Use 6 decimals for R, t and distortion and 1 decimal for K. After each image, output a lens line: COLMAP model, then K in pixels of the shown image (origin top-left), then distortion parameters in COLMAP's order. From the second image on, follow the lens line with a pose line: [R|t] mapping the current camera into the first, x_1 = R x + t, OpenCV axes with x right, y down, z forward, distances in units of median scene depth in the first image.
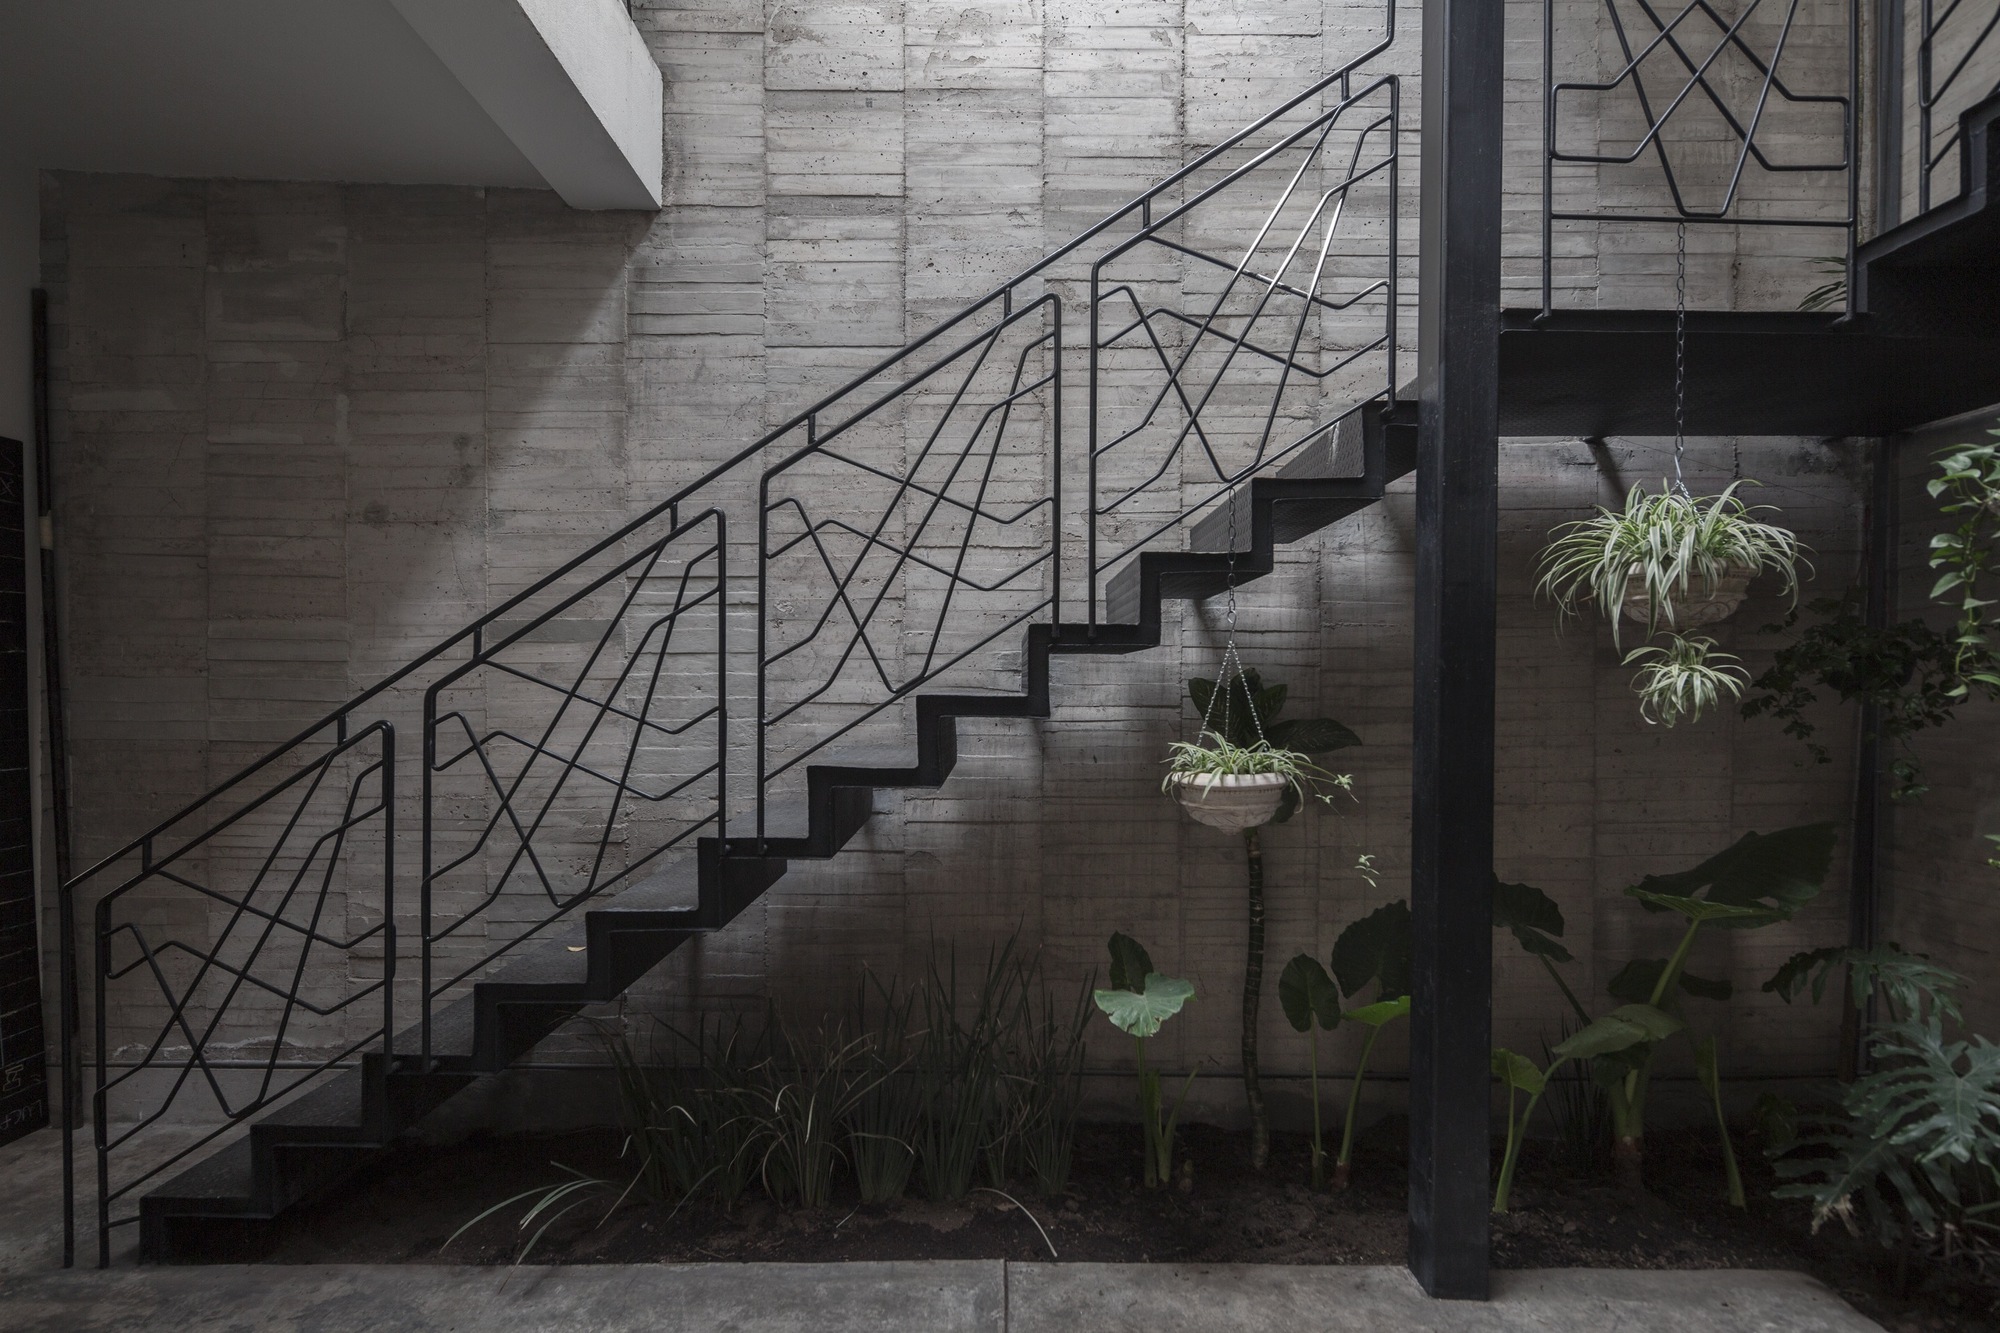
lens RADIAL K [[979.7, 0, 1003.8], [0, 979.7, 672.1], [0, 0, 1]] dist [-0.001769, -0.002206]
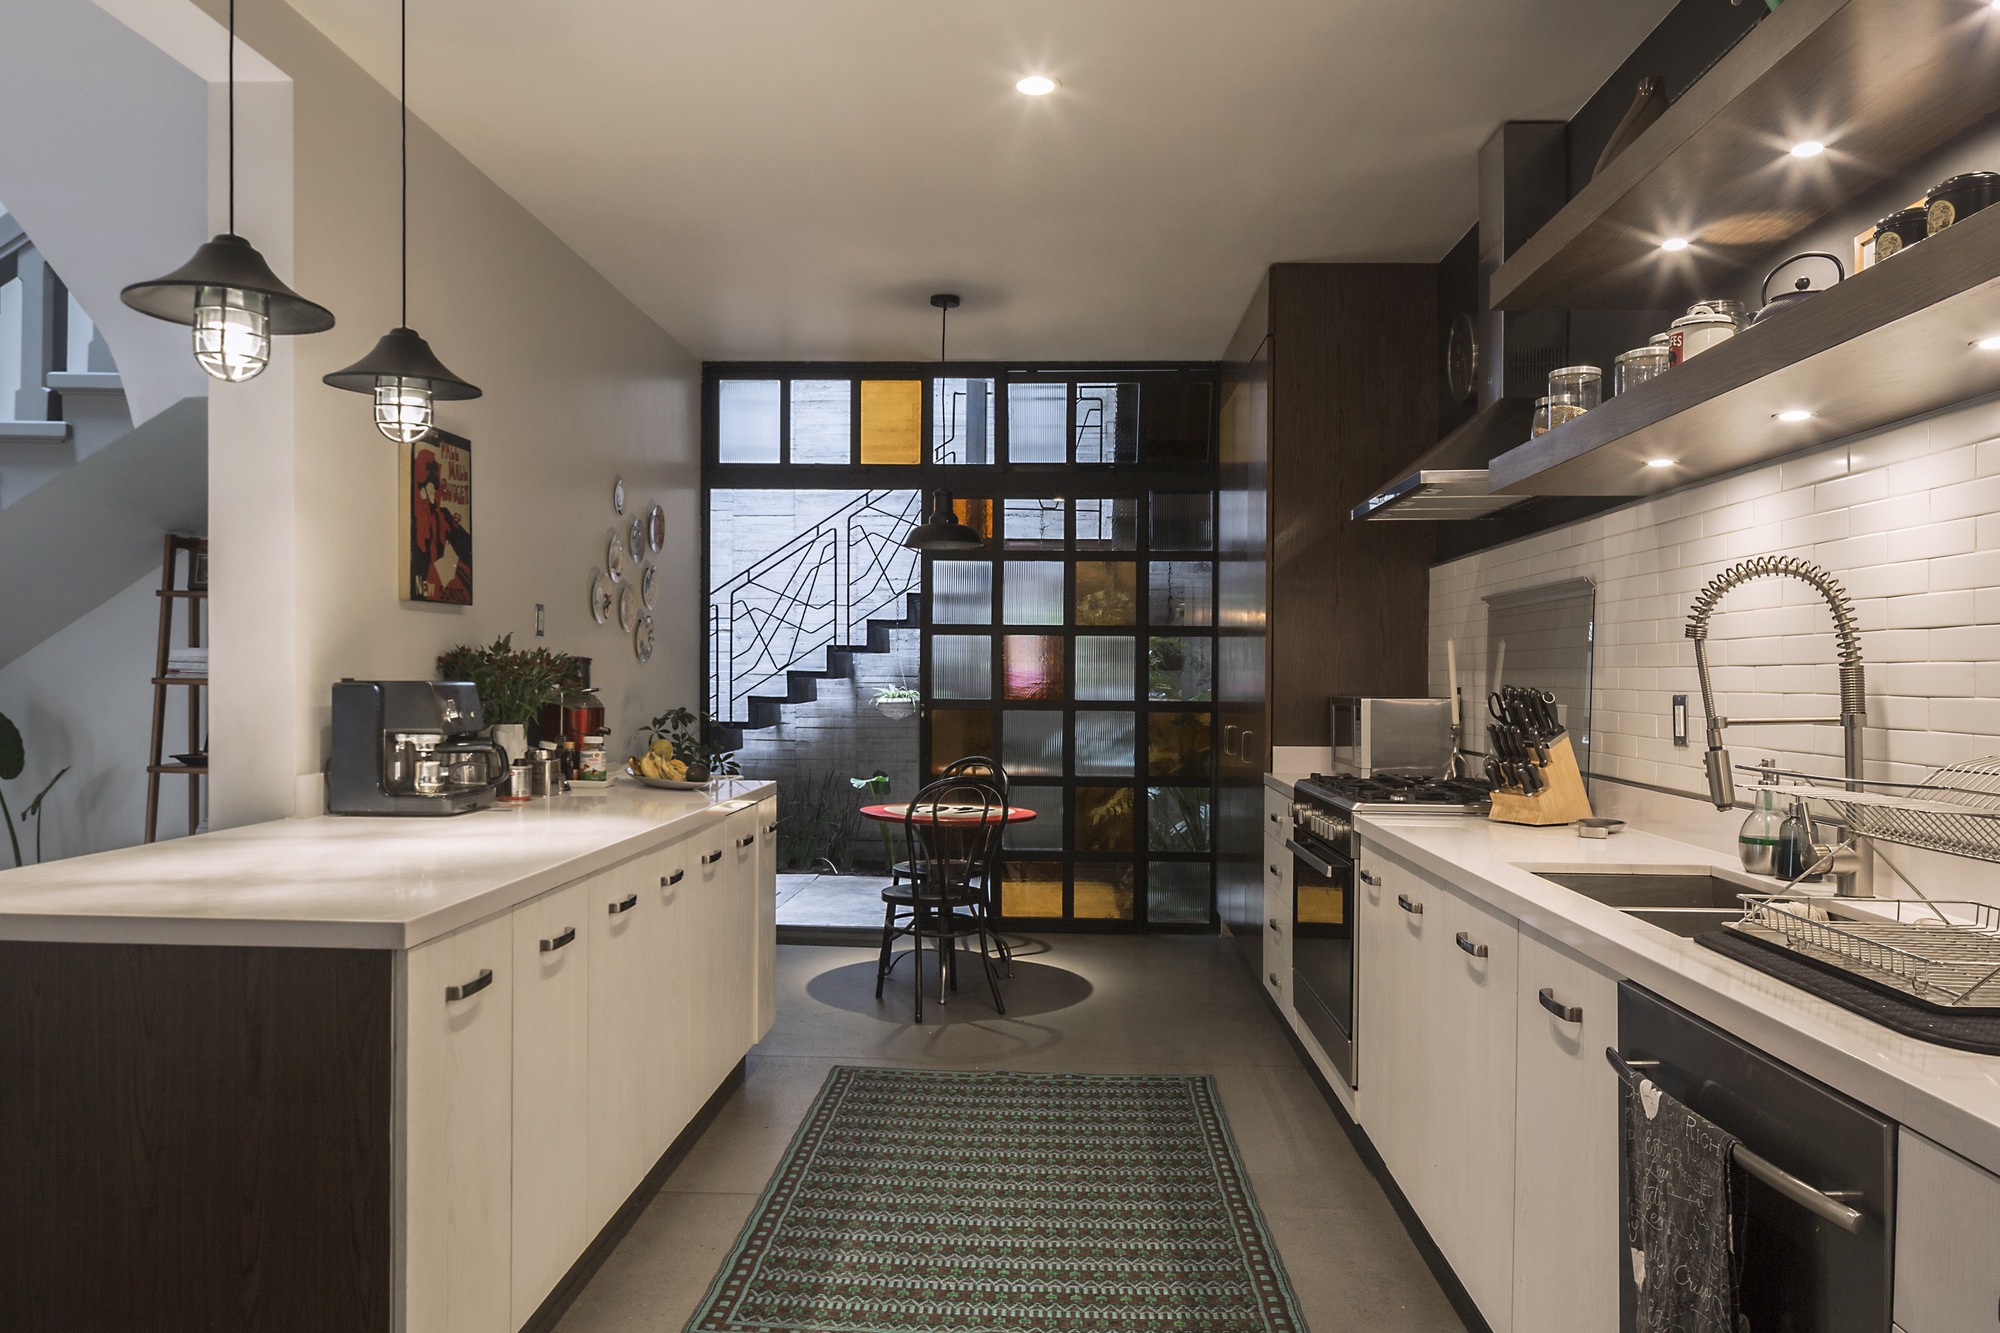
lens RADIAL K [[1344.4, 0, 999.8], [0, 1344.4, 663.6], [0, 0, 1]] dist [-0.003268, 0.006305]
pose [[0.998810, 0.004406, -0.048577, 0.688856], [-0.003568, 0.999844, 0.017320, -0.063120], [0.048646, -0.017126, 0.998669, -2.733102]]
